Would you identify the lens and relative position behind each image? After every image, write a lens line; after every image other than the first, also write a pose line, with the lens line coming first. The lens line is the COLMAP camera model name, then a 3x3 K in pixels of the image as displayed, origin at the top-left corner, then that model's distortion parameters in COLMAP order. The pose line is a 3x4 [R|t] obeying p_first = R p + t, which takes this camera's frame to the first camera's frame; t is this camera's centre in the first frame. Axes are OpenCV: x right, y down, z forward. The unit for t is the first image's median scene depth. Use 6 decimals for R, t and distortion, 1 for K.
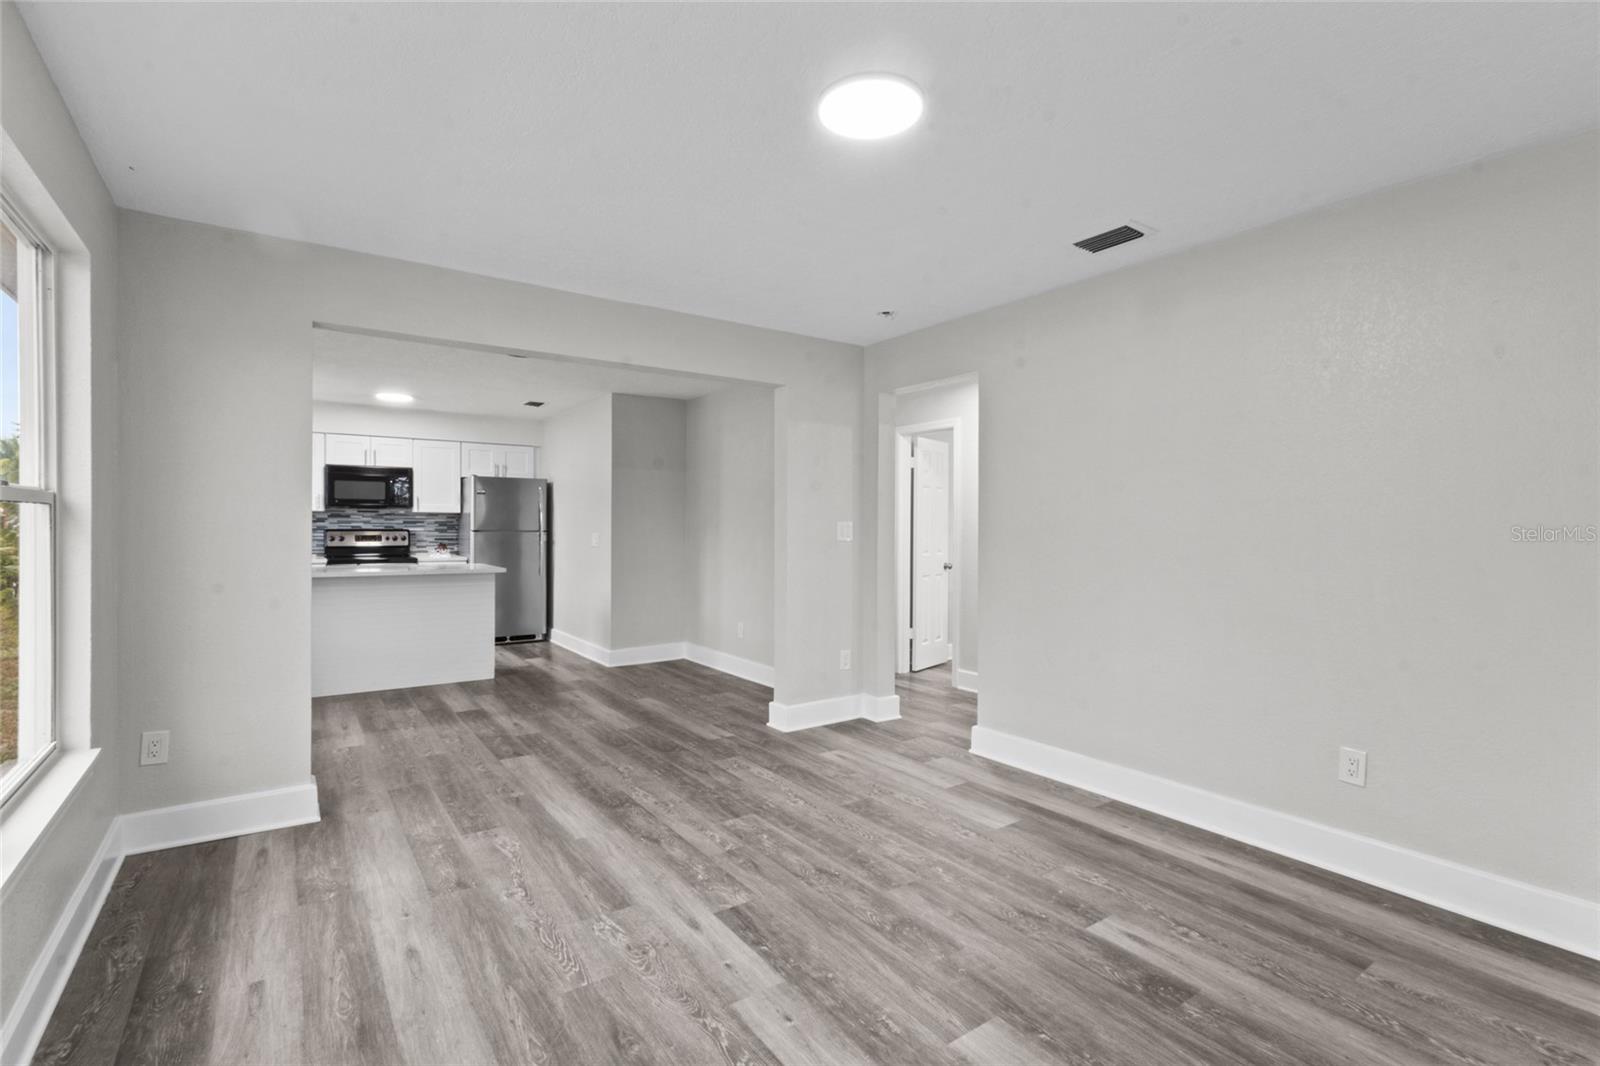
lens RADIAL K [[738.5, 0, 790.4], [0, 738.5, 534.8], [0, 0, 1]] dist [0.003451, 0.002345]
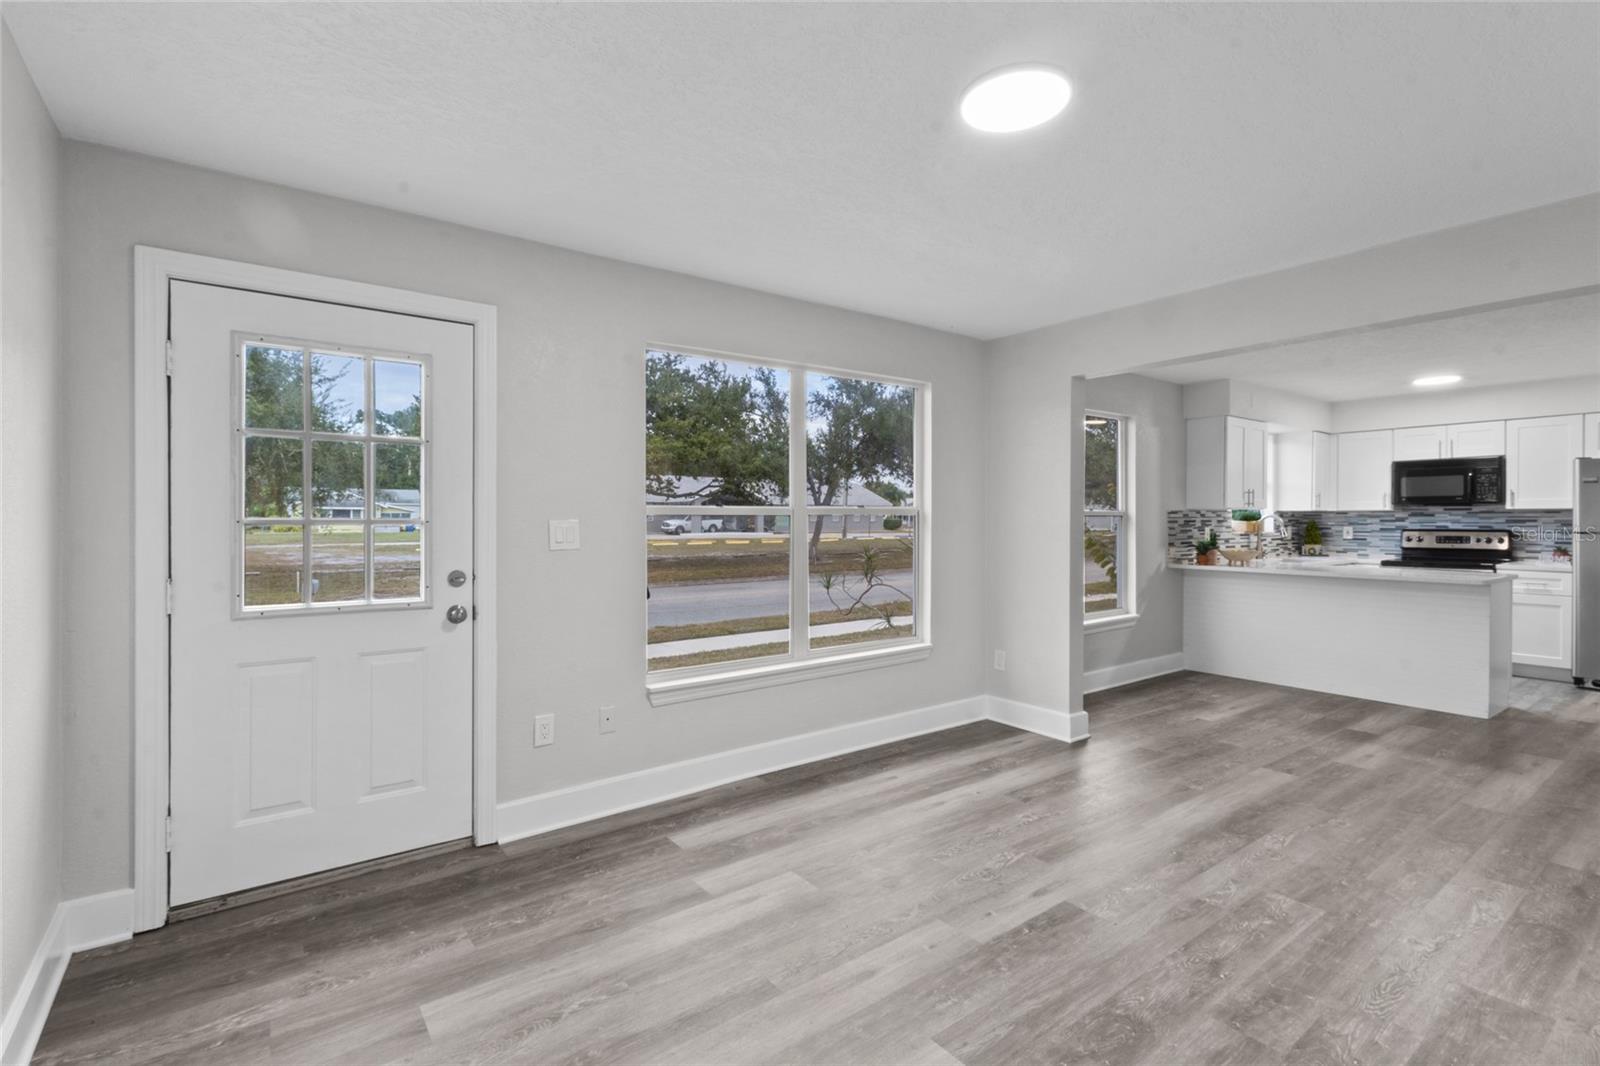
lens RADIAL K [[738.5, 0, 797.9], [0, 738.5, 525.2], [0, 0, 1]] dist [0.003451, 0.002345]
pose [[0.036713, 0.002375, -0.999323, 0.614966], [-0.012361, 0.999922, 0.001922, -0.009707], [0.999249, 0.012282, 0.036739, 0.386272]]
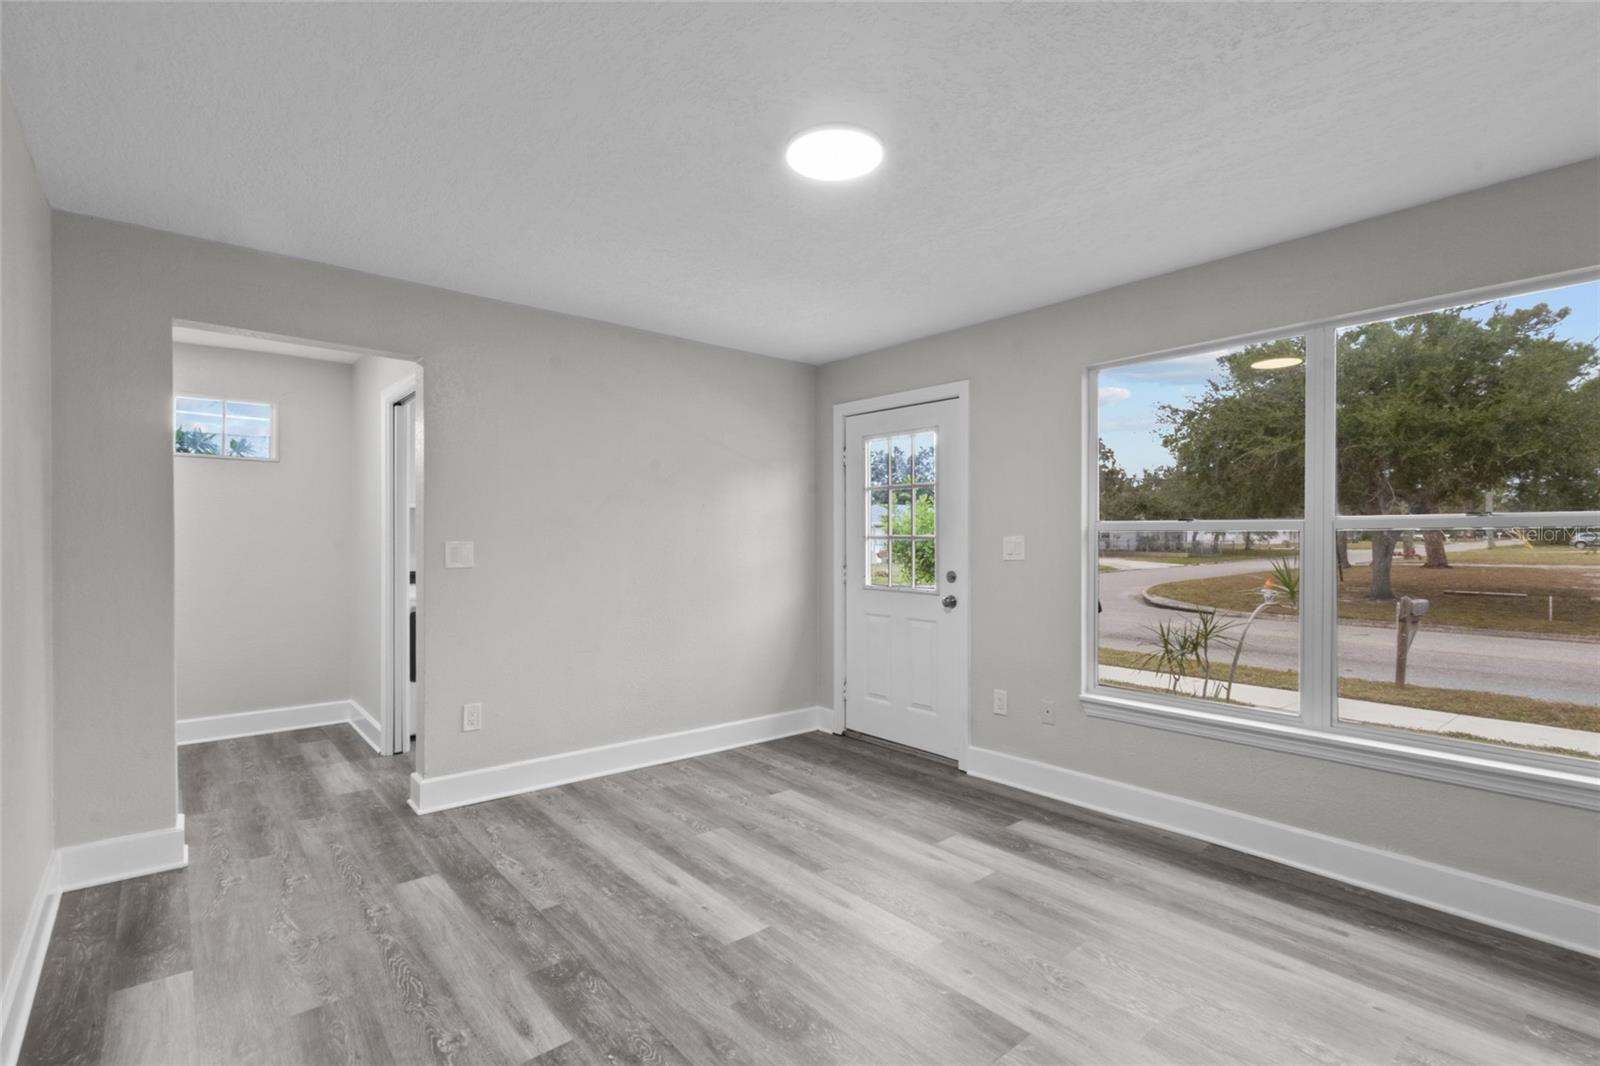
lens RADIAL K [[738.5, 0, 789.6], [0, 738.5, 538.8], [0, 0, 1]] dist [0.003451, 0.002345]
pose [[-0.995709, -0.004976, -0.092409, 0.153911], [-0.006367, 0.999871, 0.014765, -0.020594], [0.092323, 0.015290, -0.995612, 1.175102]]
